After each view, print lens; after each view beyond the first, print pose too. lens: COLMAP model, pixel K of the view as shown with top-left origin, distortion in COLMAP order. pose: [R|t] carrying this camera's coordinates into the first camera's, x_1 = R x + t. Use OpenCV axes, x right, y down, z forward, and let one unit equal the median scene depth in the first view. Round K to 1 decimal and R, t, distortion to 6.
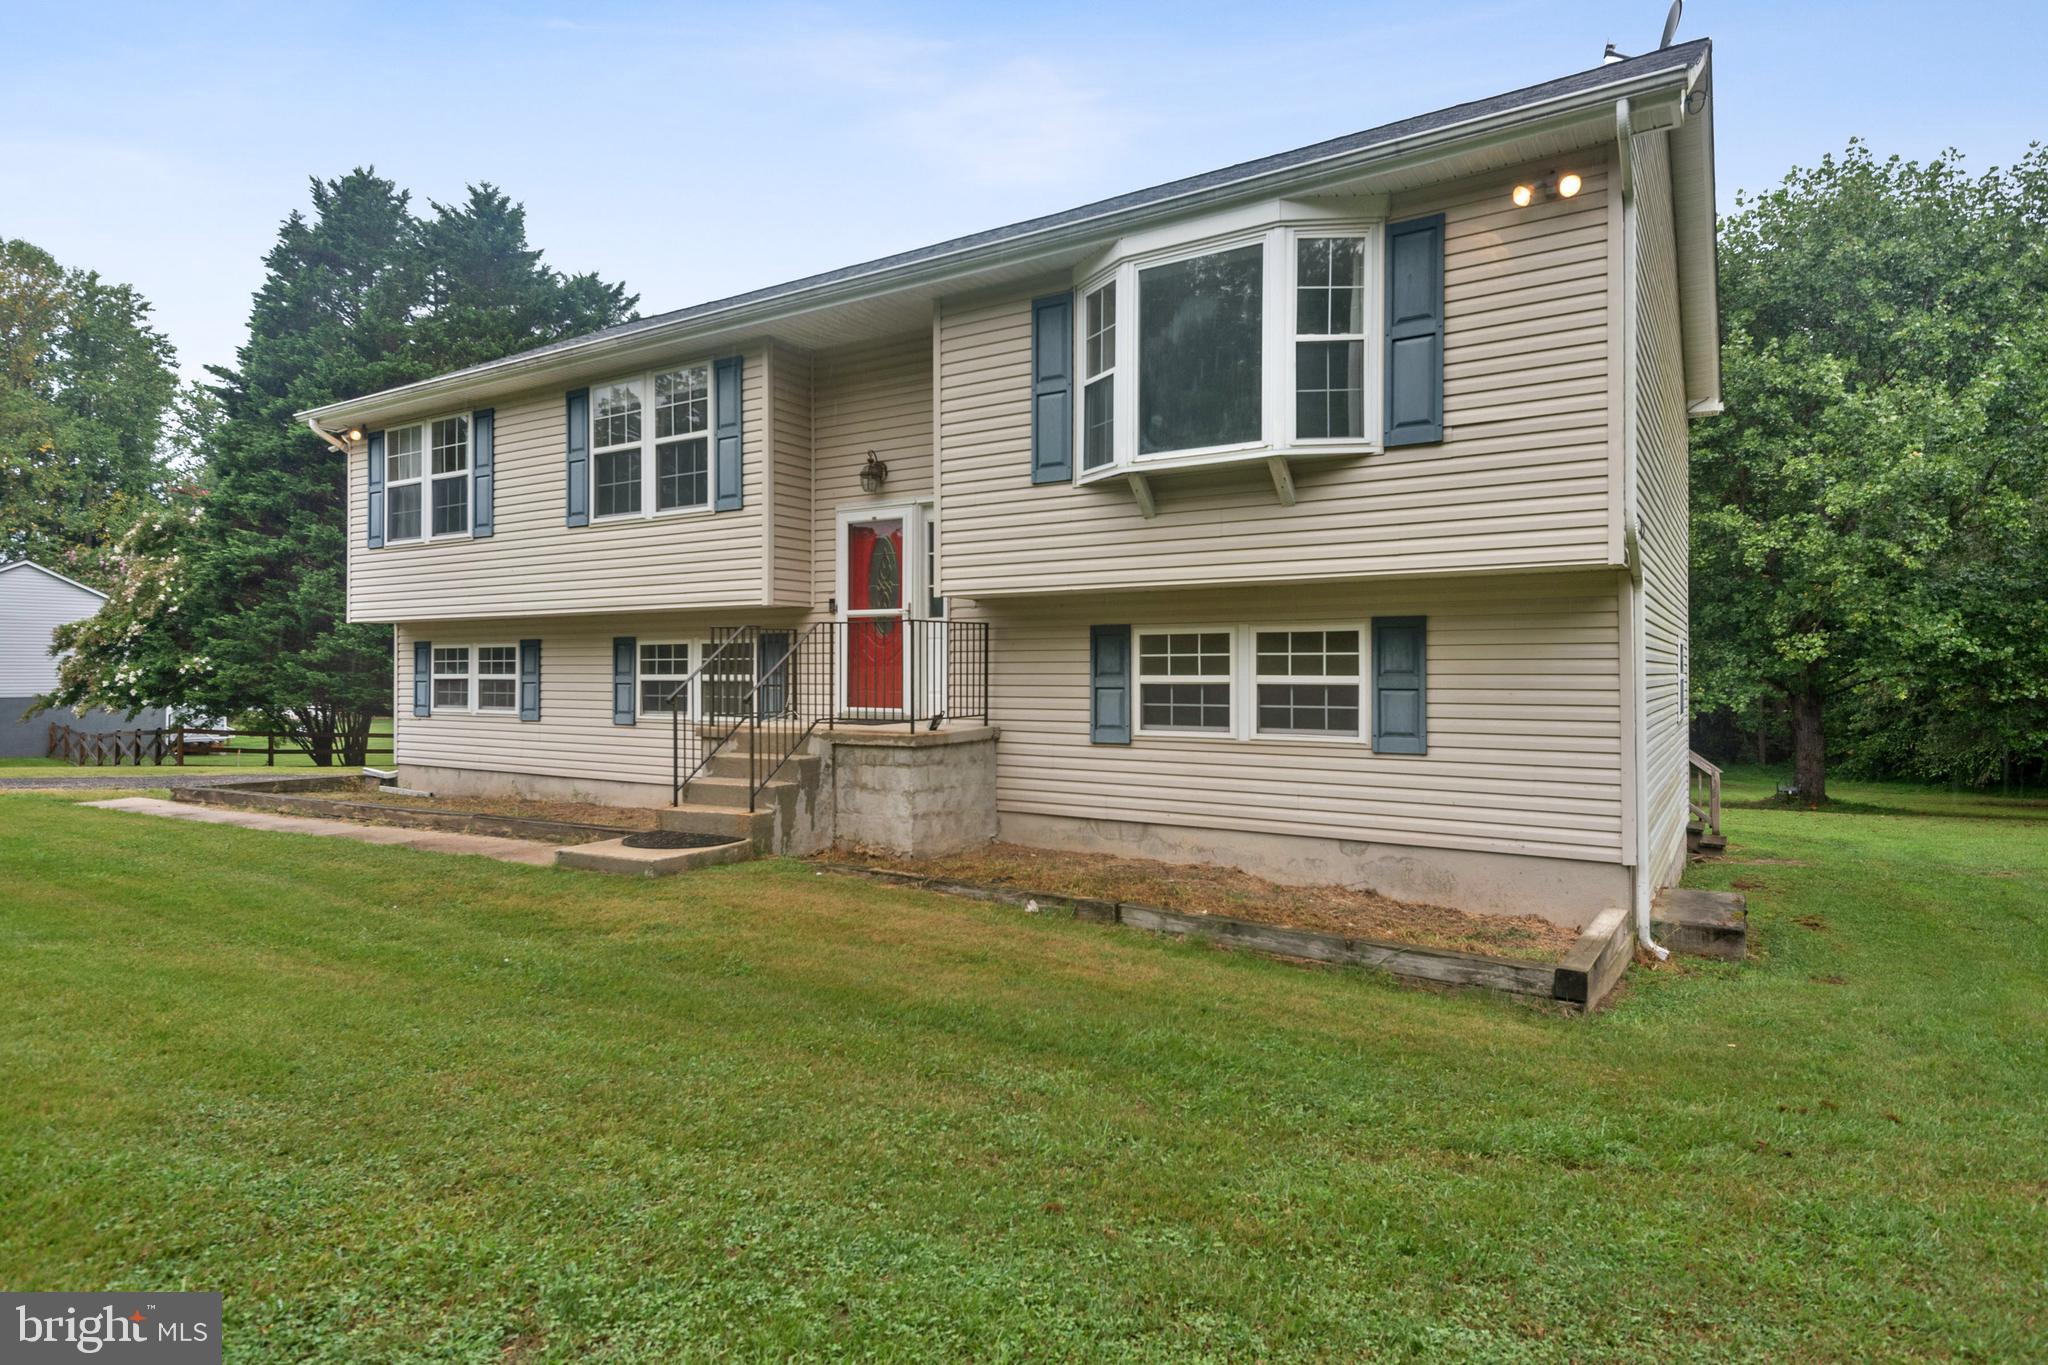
lens RADIAL K [[1140.3, 0, 1027.6], [0, 1140.3, 680.3], [0, 0, 1]] dist [0.007301, 0.000446]
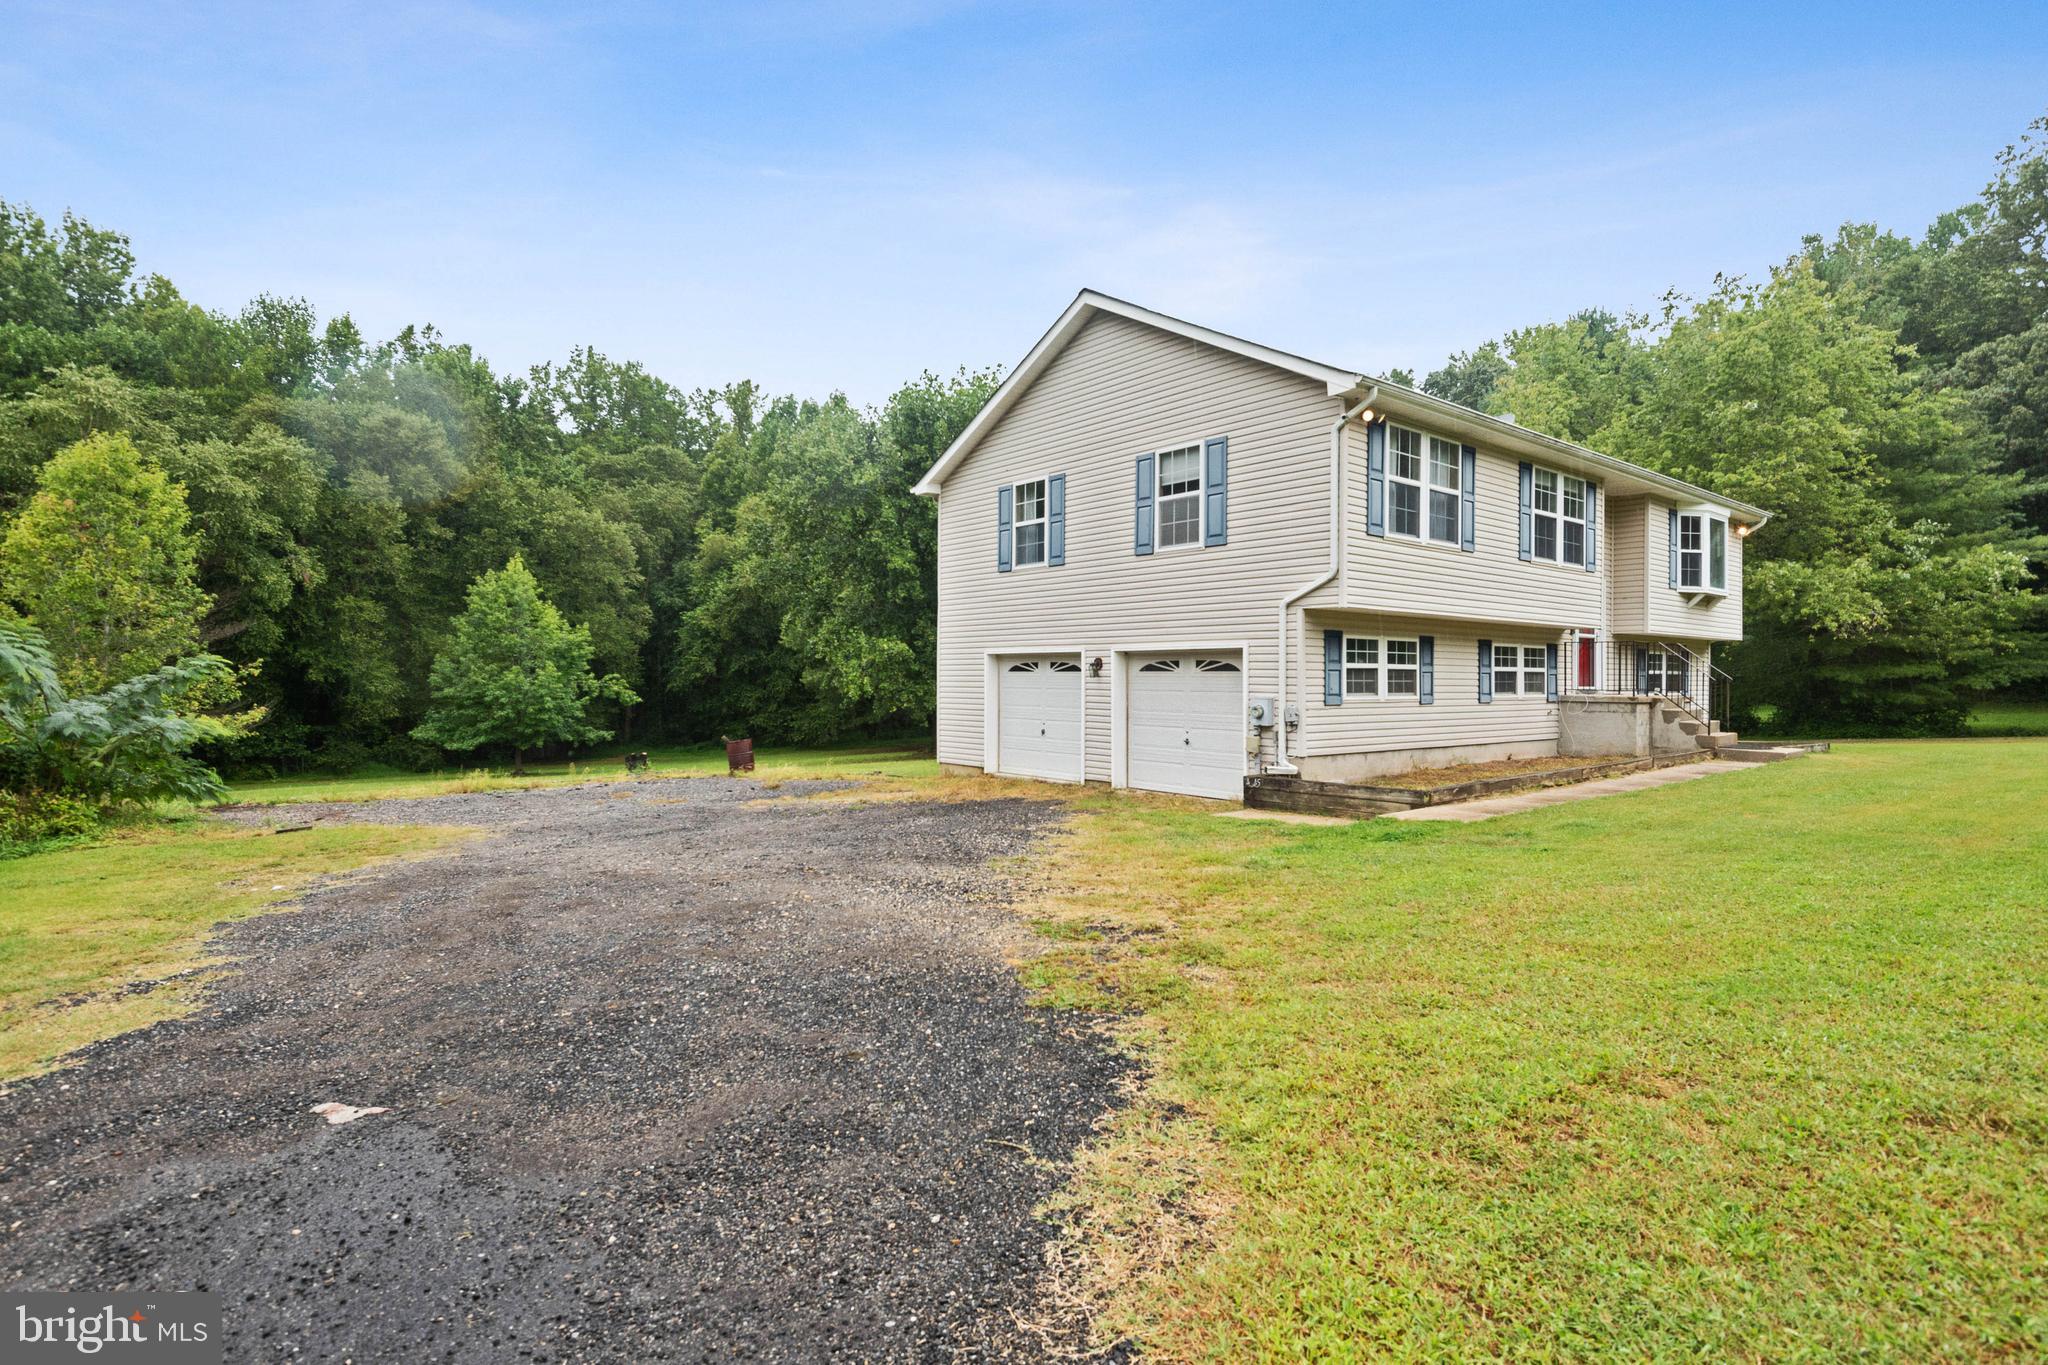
lens RADIAL K [[1075.0, 0, 1027.8], [0, 1075.0, 685.6], [0, 0, 1]] dist [-0.000030, -0.000054]
pose [[0.299734, -0.021796, 0.953774, -1.591563], [-0.022292, 0.999306, 0.029842, -0.008134], [-0.953762, -0.030206, 0.299040, 1.032647]]
